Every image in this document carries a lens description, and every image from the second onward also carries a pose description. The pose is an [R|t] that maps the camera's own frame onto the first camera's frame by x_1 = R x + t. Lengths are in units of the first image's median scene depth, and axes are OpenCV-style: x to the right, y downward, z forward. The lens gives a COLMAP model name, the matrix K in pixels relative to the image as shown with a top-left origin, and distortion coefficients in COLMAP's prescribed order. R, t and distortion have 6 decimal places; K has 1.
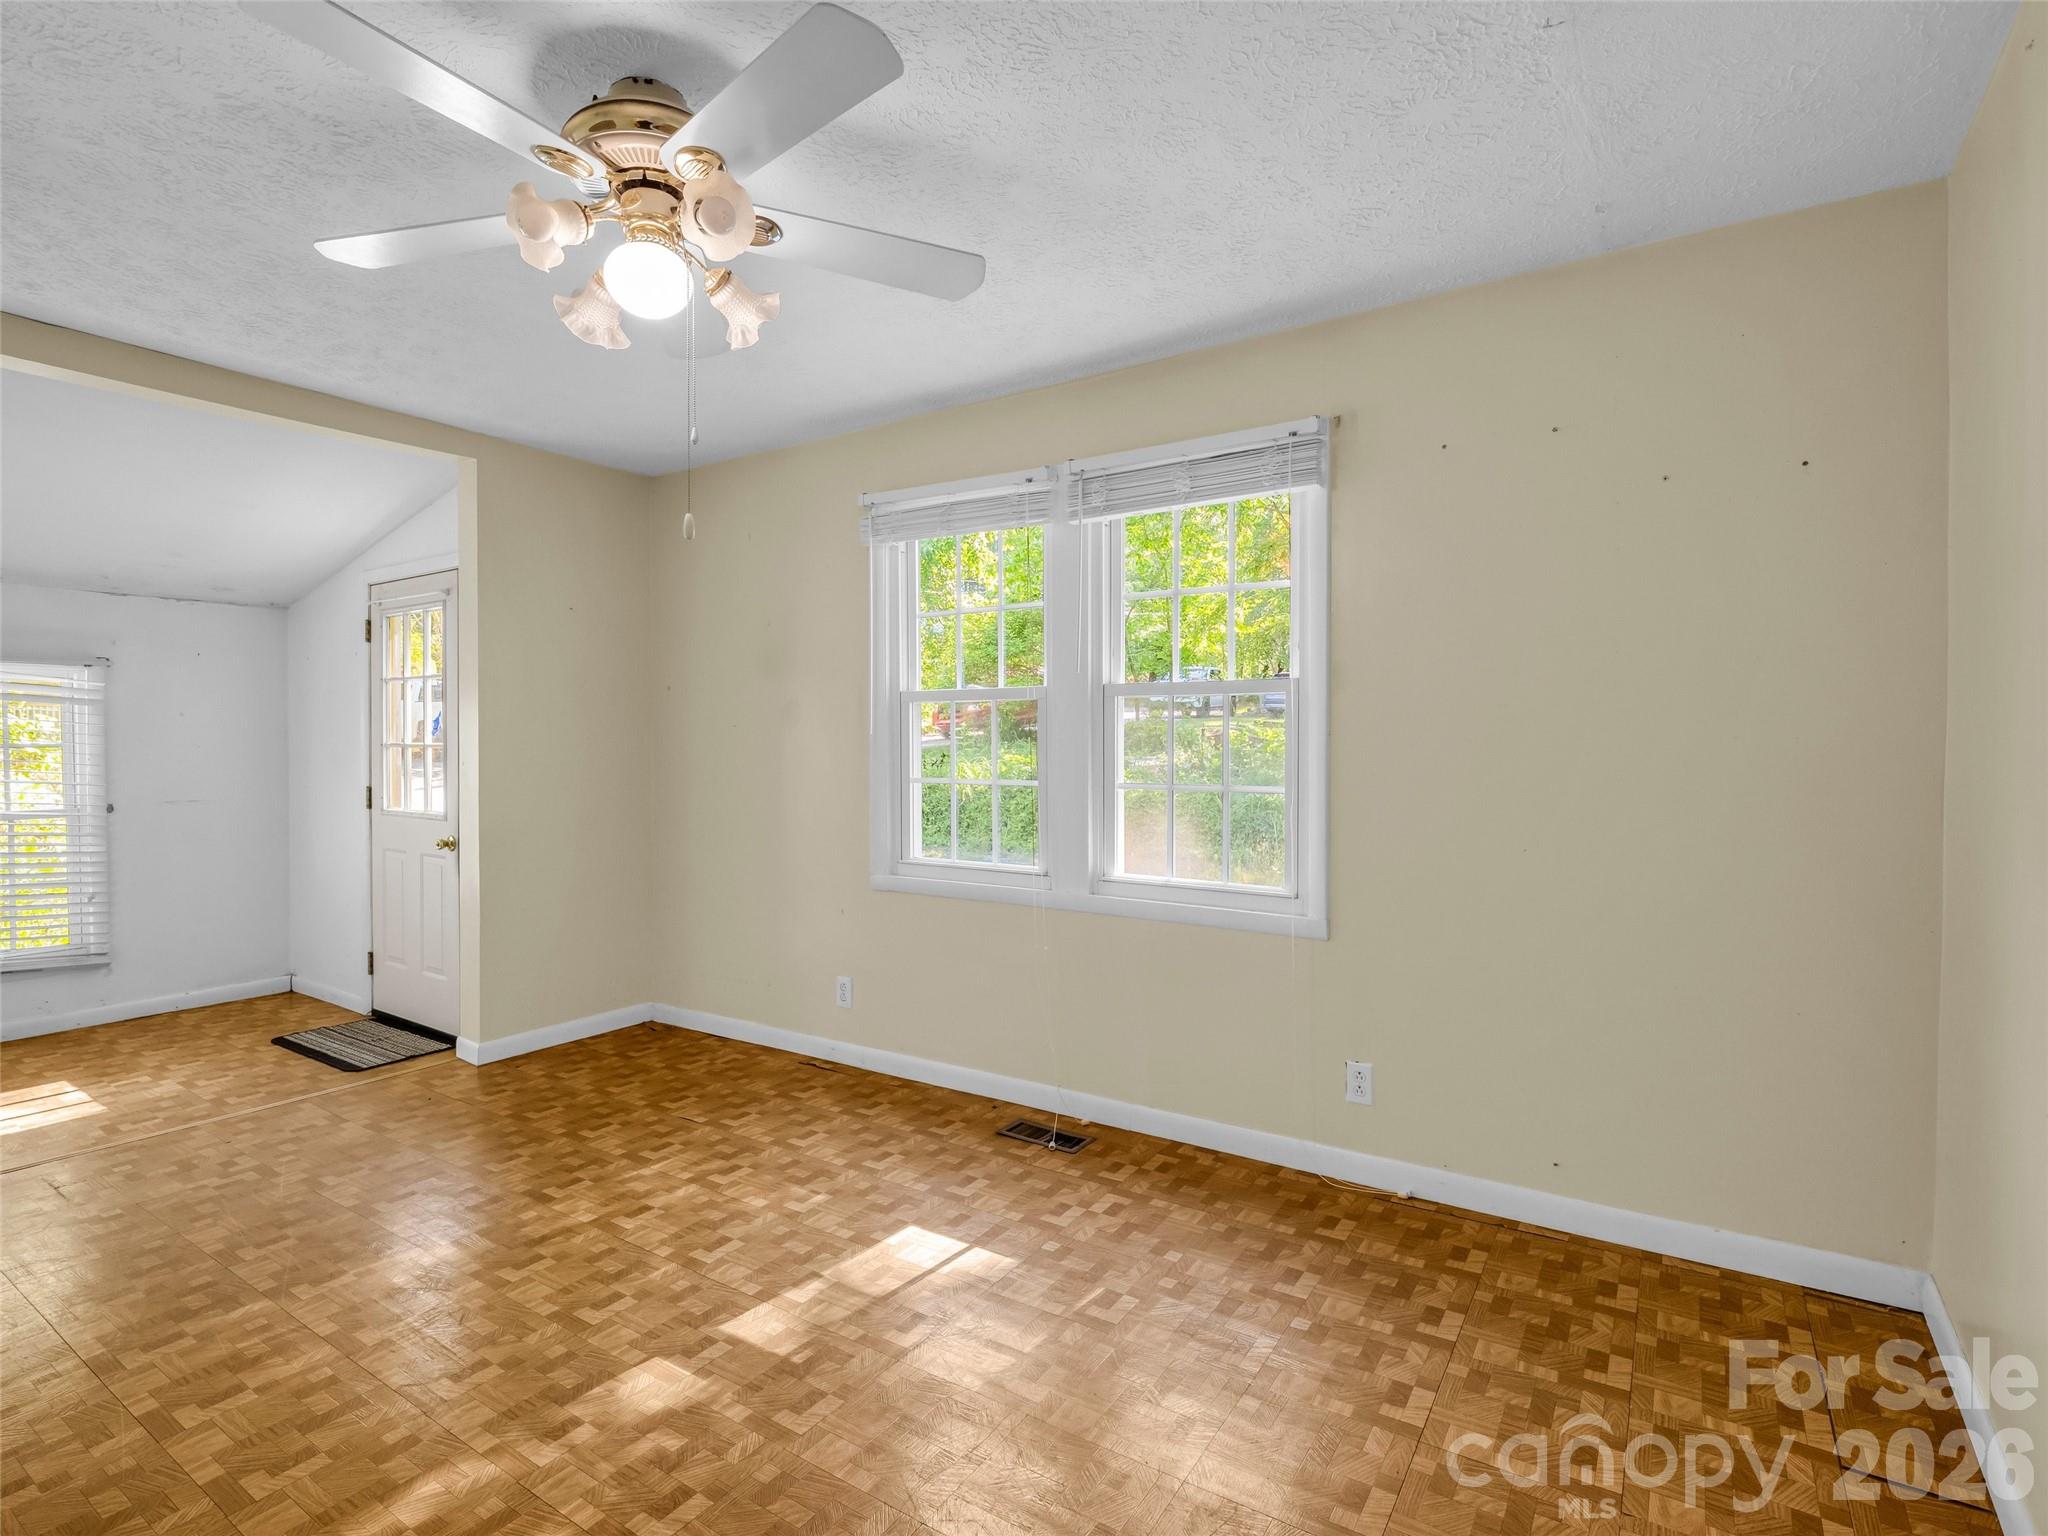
lens RADIAL K [[1008.9, 0, 993.5], [0, 1008.9, 760.1], [0, 0, 1]] dist [-0.009404, -0.004159]
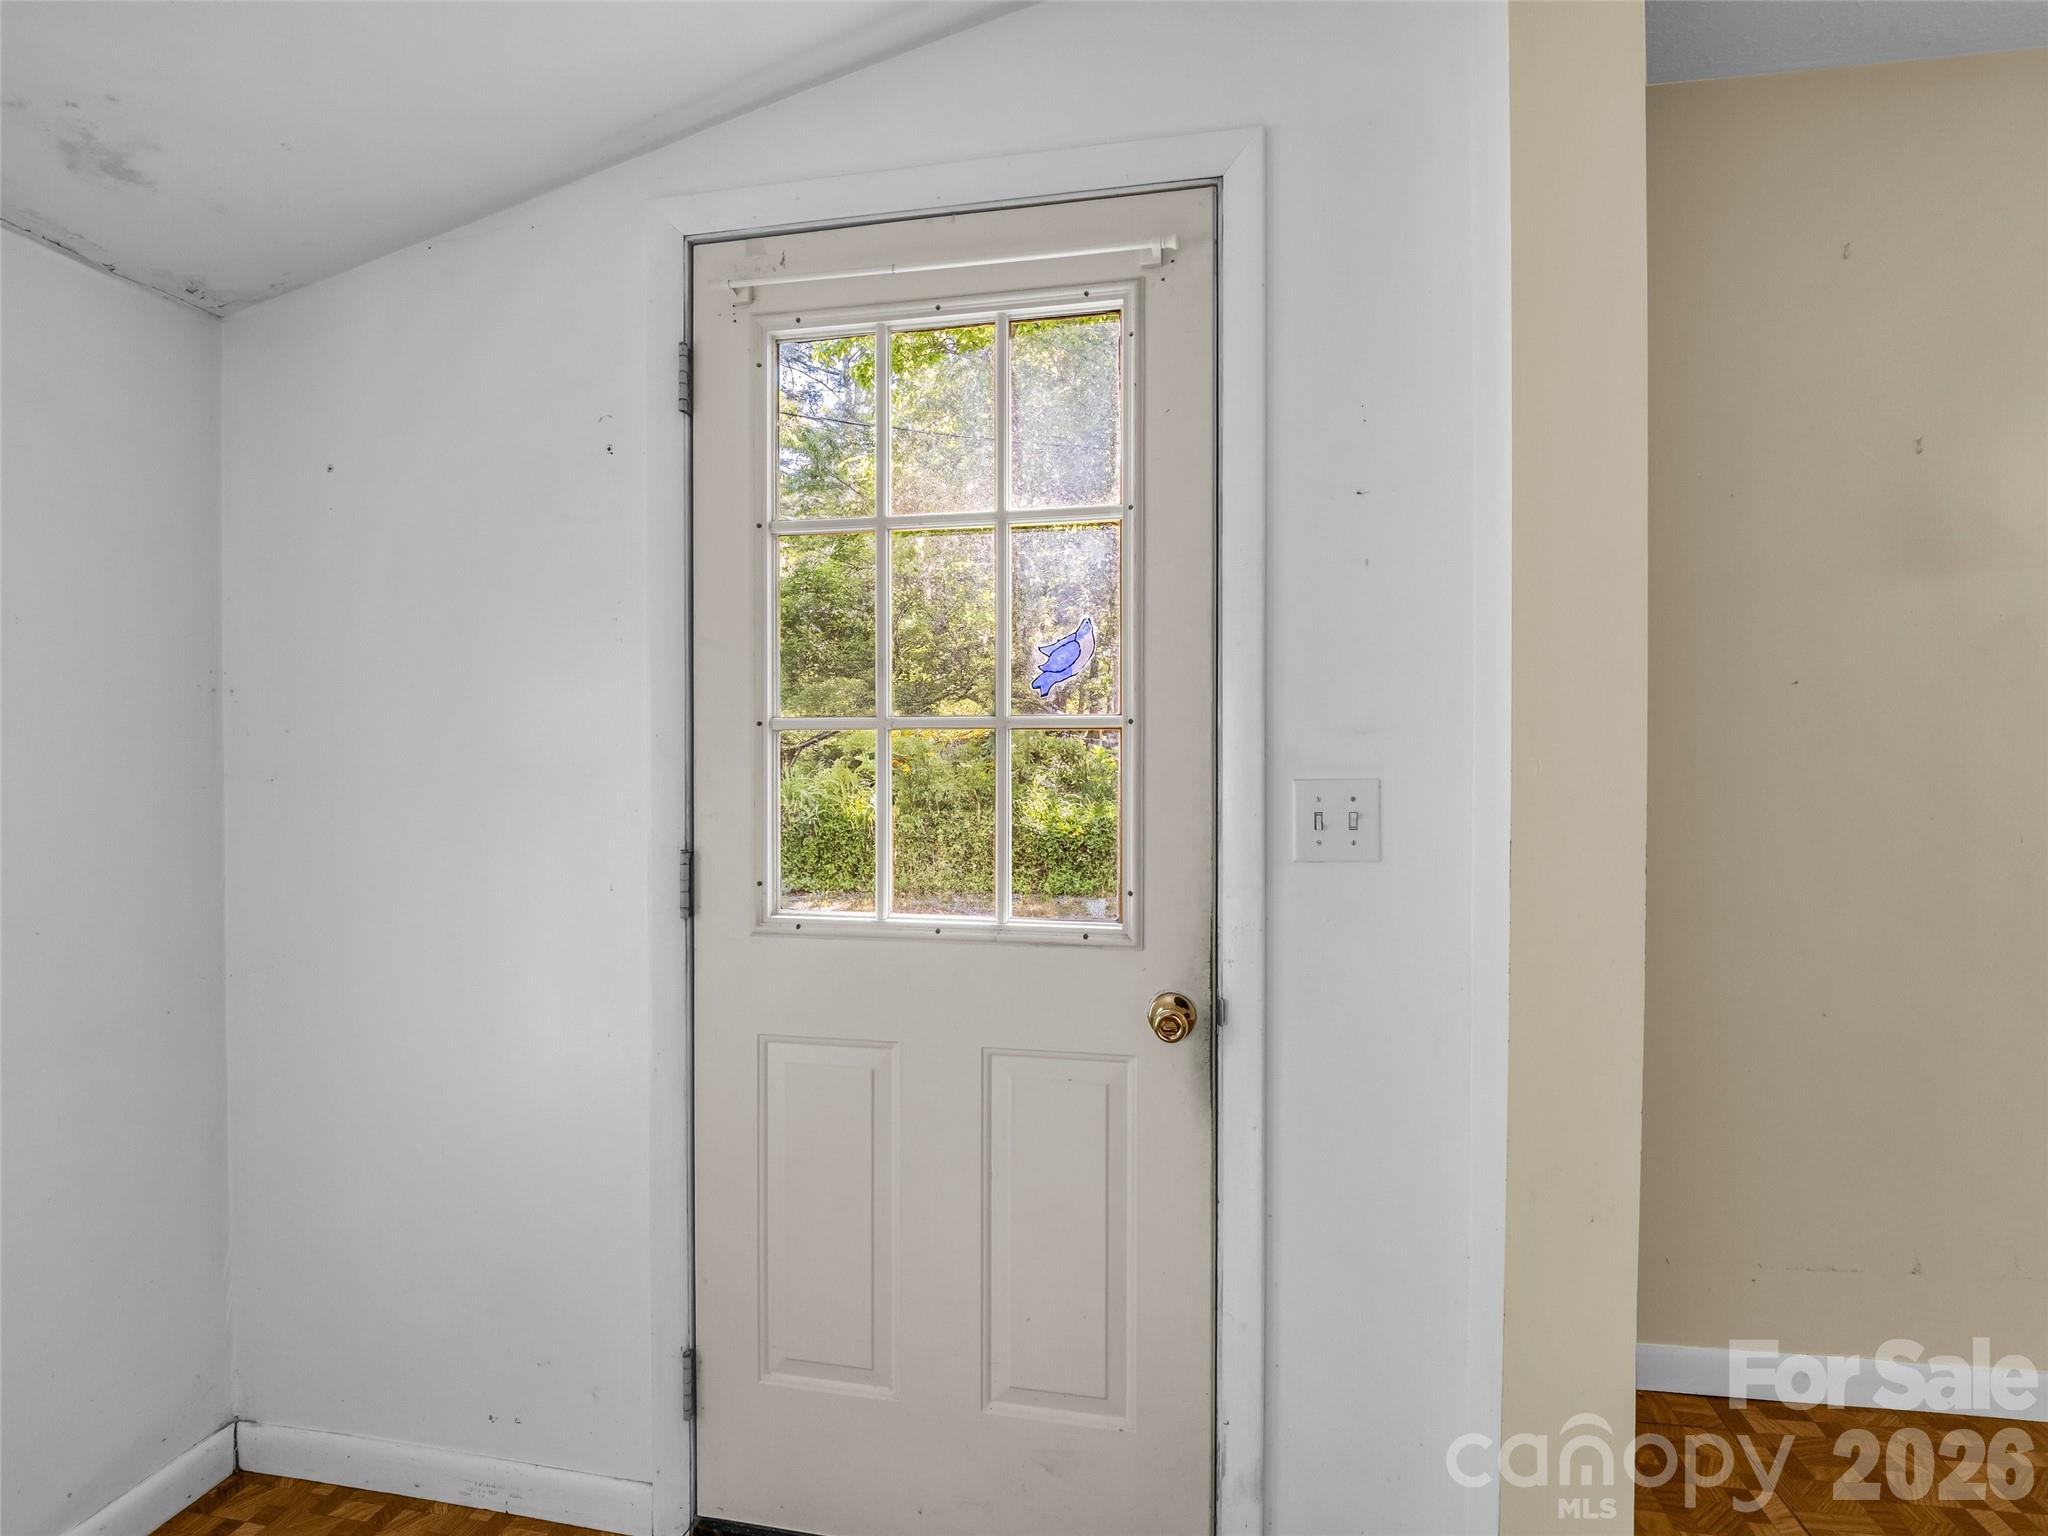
lens RADIAL K [[1008.9, 0, 1021.9], [0, 1008.9, 780.4], [0, 0, 1]] dist [-0.009404, -0.004159]
pose [[0.916511, 0.004870, 0.399980, -0.605732], [0.002073, 0.999855, -0.016924, 0.009761], [-0.400004, 0.016340, 0.916368, 0.604306]]
